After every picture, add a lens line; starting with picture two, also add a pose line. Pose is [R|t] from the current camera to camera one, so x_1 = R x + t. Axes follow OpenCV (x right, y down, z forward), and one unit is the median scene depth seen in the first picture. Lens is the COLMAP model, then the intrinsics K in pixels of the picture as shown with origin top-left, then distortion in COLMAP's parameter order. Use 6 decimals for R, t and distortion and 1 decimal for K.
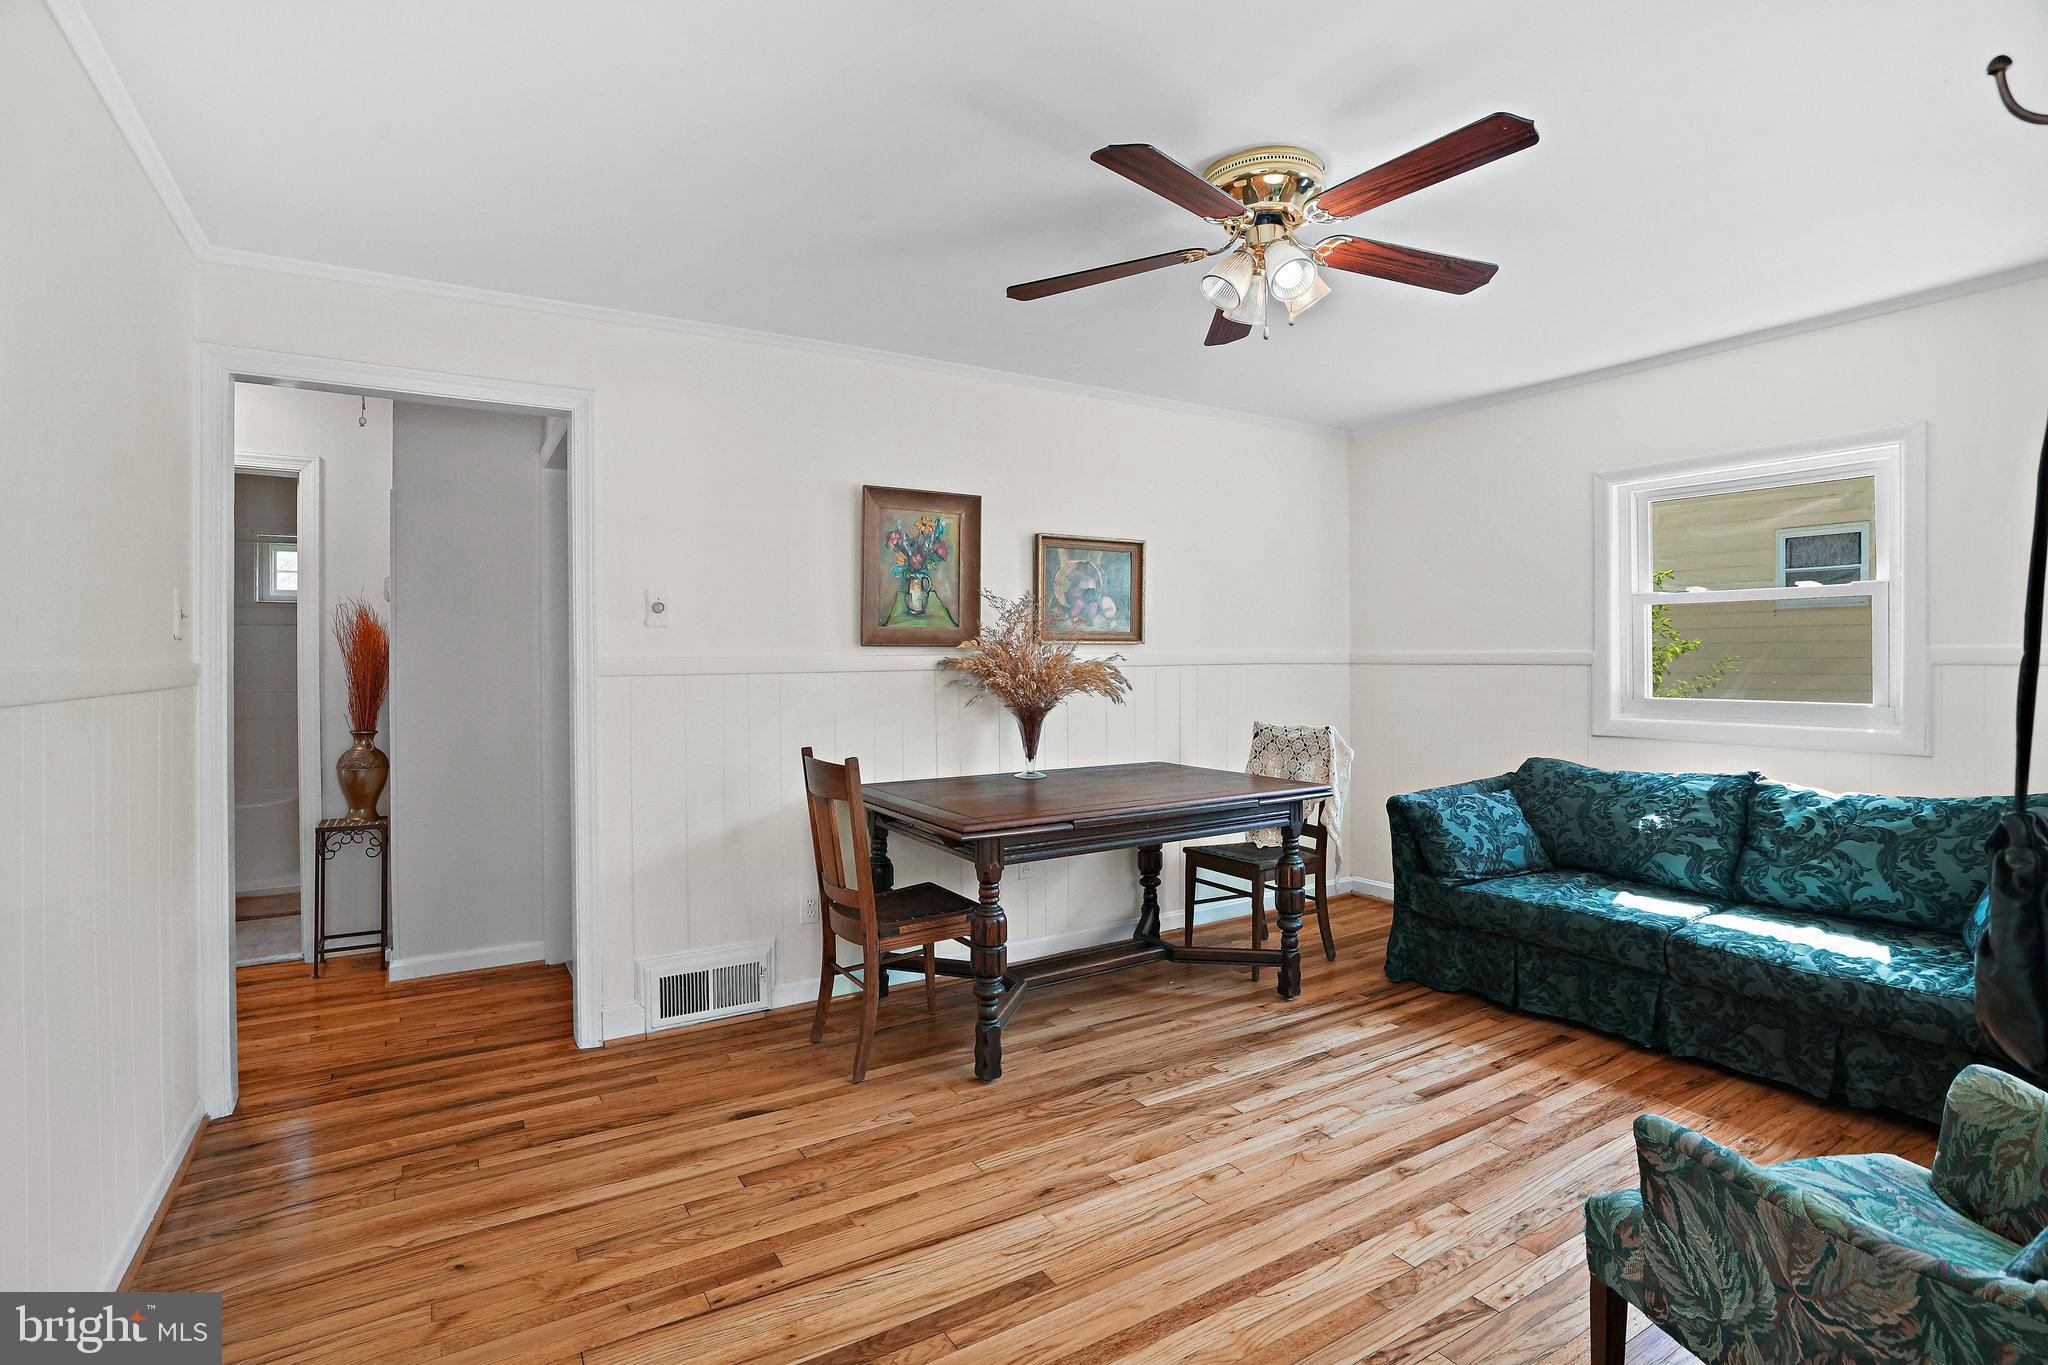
lens RADIAL K [[979.5, 0, 1019.1], [0, 979.5, 664.9], [0, 0, 1]] dist [-0.049517, 0.015622]
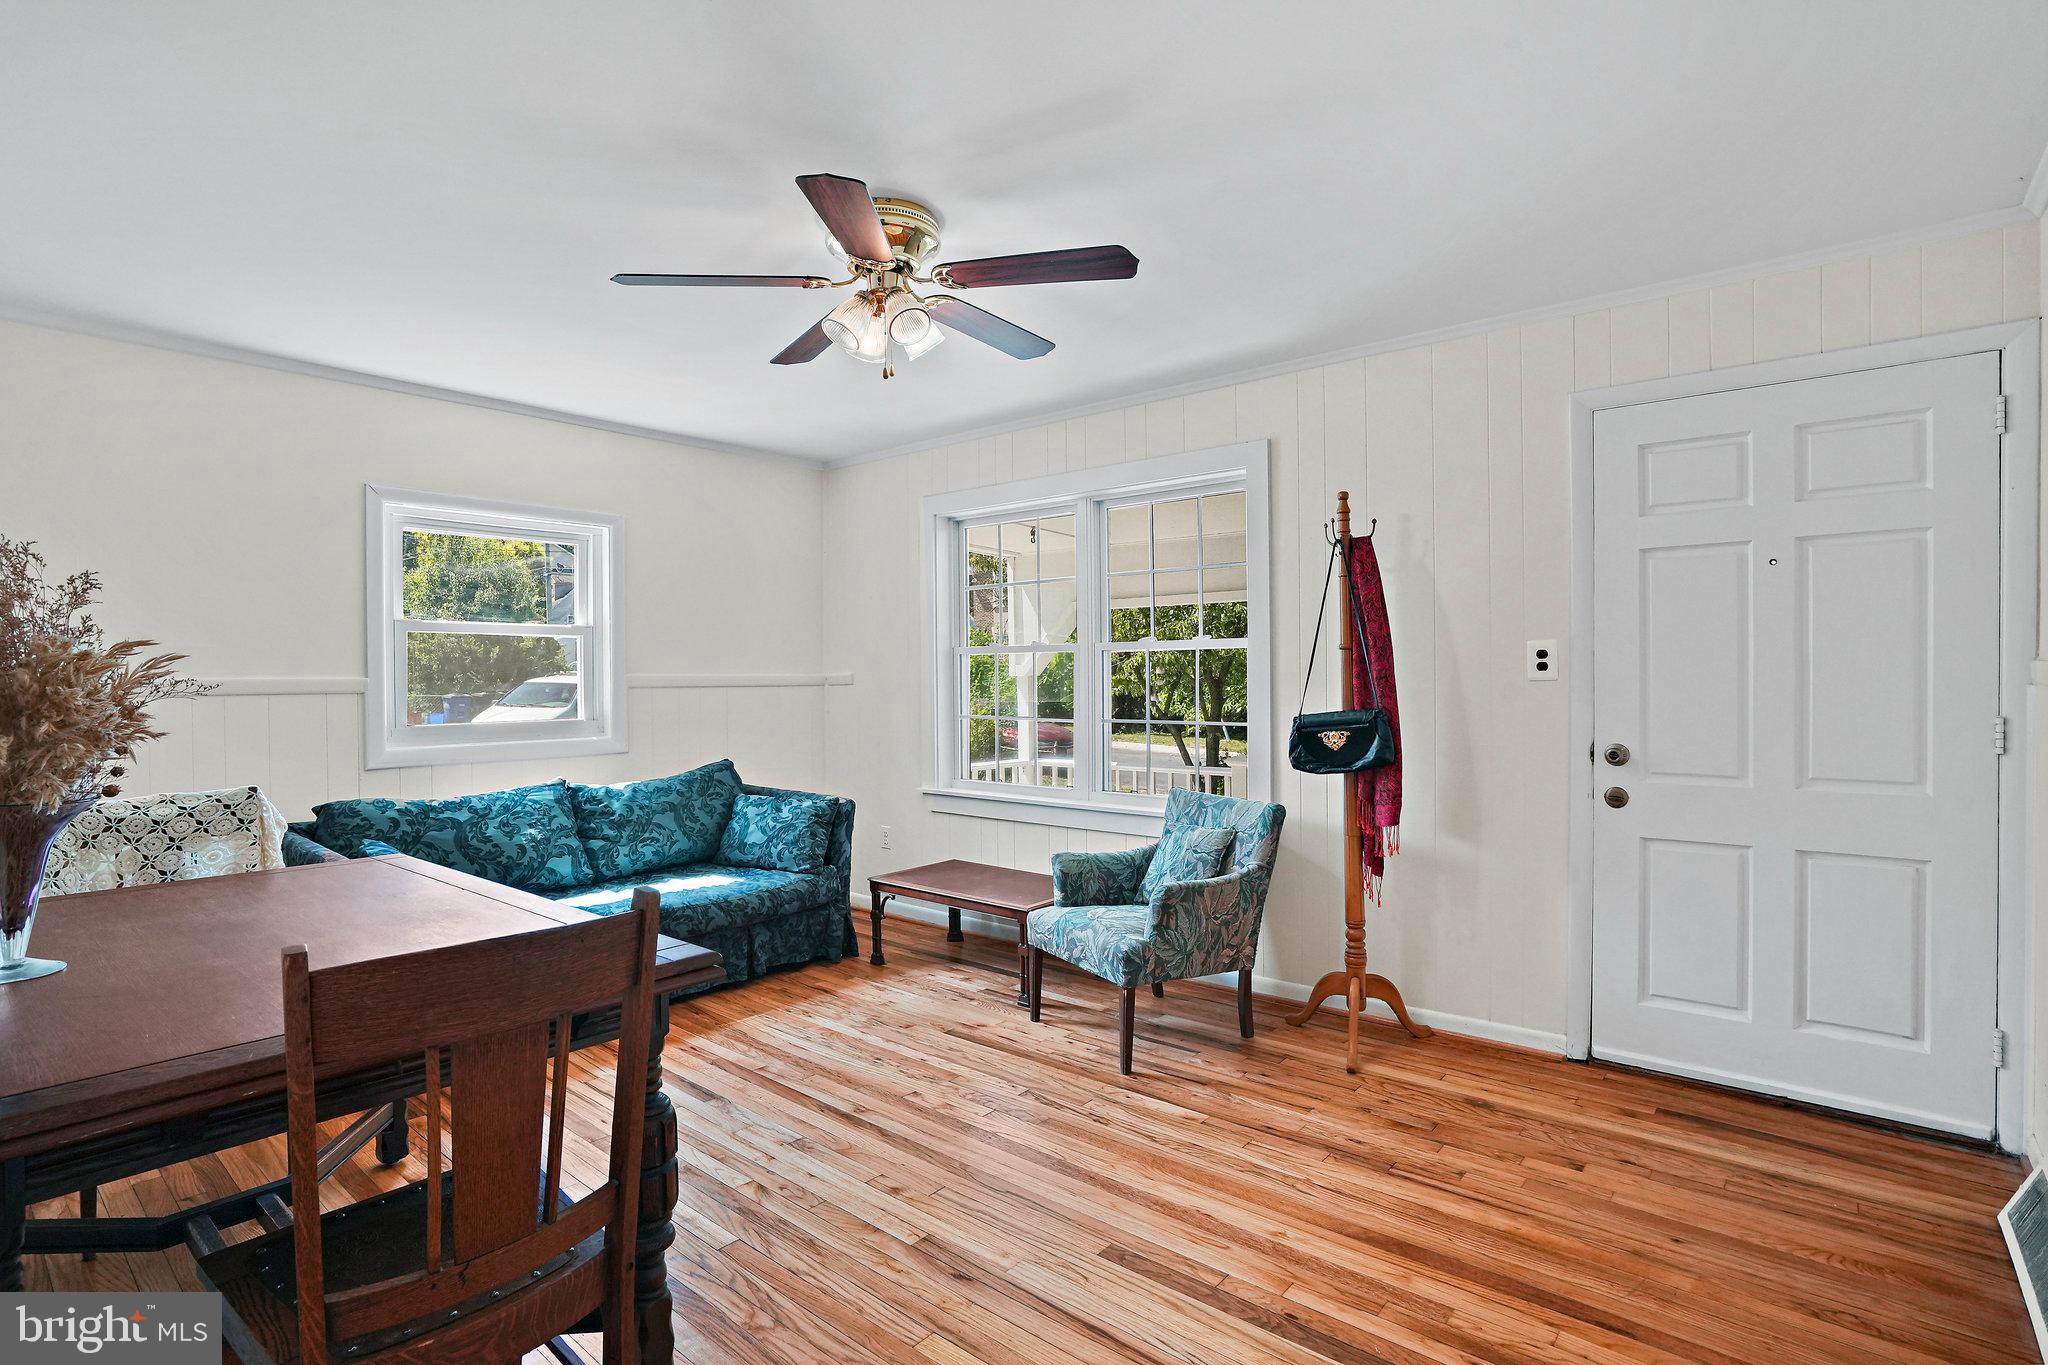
lens RADIAL K [[979.5, 0, 1020.6], [0, 979.5, 683.8], [0, 0, 1]] dist [-0.049517, 0.015622]
pose [[-0.310526, 0.001029, 0.950564, -0.706234], [0.018342, 0.999820, 0.004909, -0.003278], [-0.950388, 0.018960, -0.310489, 1.030883]]
